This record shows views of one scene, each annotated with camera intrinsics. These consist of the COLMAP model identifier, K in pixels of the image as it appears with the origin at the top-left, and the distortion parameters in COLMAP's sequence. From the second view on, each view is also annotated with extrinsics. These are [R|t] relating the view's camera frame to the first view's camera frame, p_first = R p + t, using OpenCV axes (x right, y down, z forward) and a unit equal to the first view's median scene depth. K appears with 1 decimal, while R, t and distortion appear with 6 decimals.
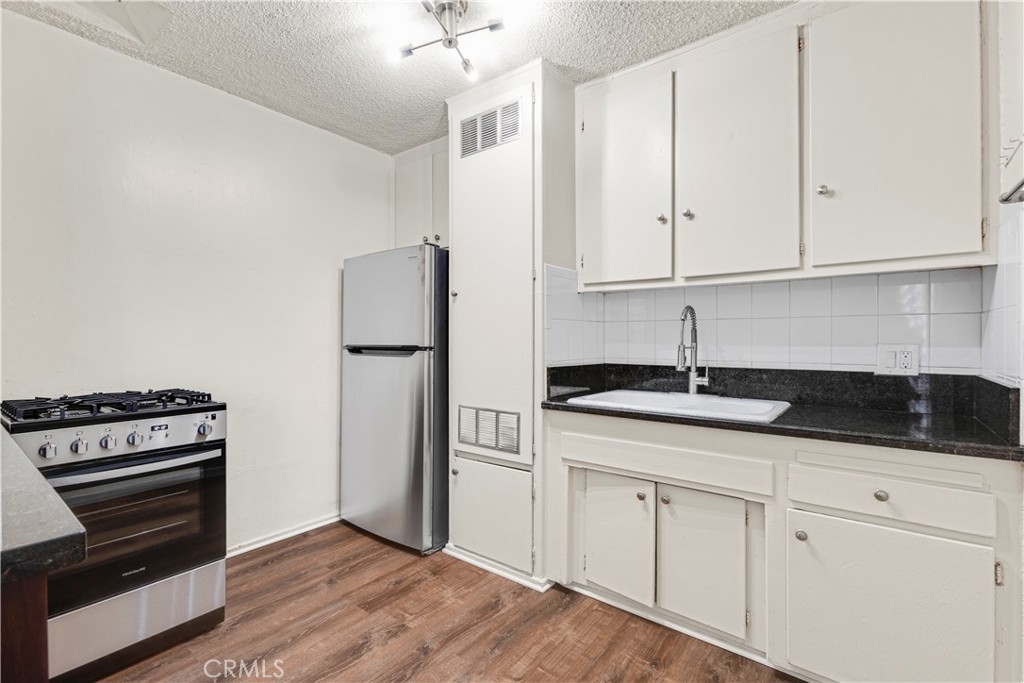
lens RADIAL K [[463.9, 0, 512.0], [0, 463.9, 341.5], [0, 0, 1]] dist [-0.008551, 0.001191]
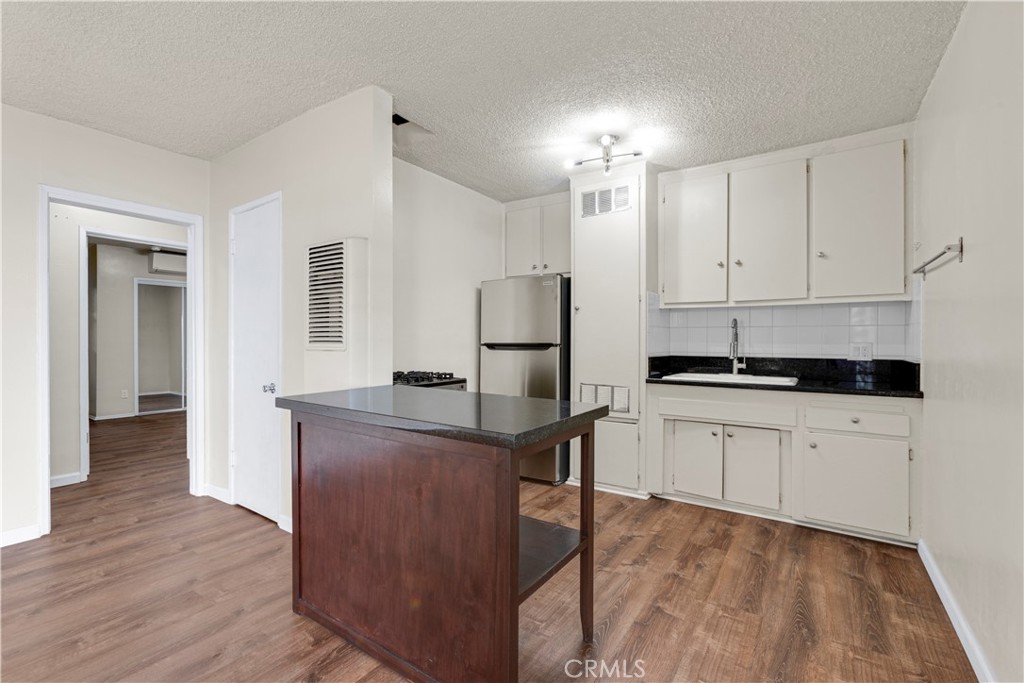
lens RADIAL K [[463.9, 0, 512.0], [0, 463.9, 341.5], [0, 0, 1]] dist [-0.008551, 0.001191]
pose [[0.997149, 0.002732, 0.075411, -0.511451], [-0.002696, 0.999996, -0.000585, 0.005332], [-0.075412, 0.000380, 0.997152, -0.539641]]
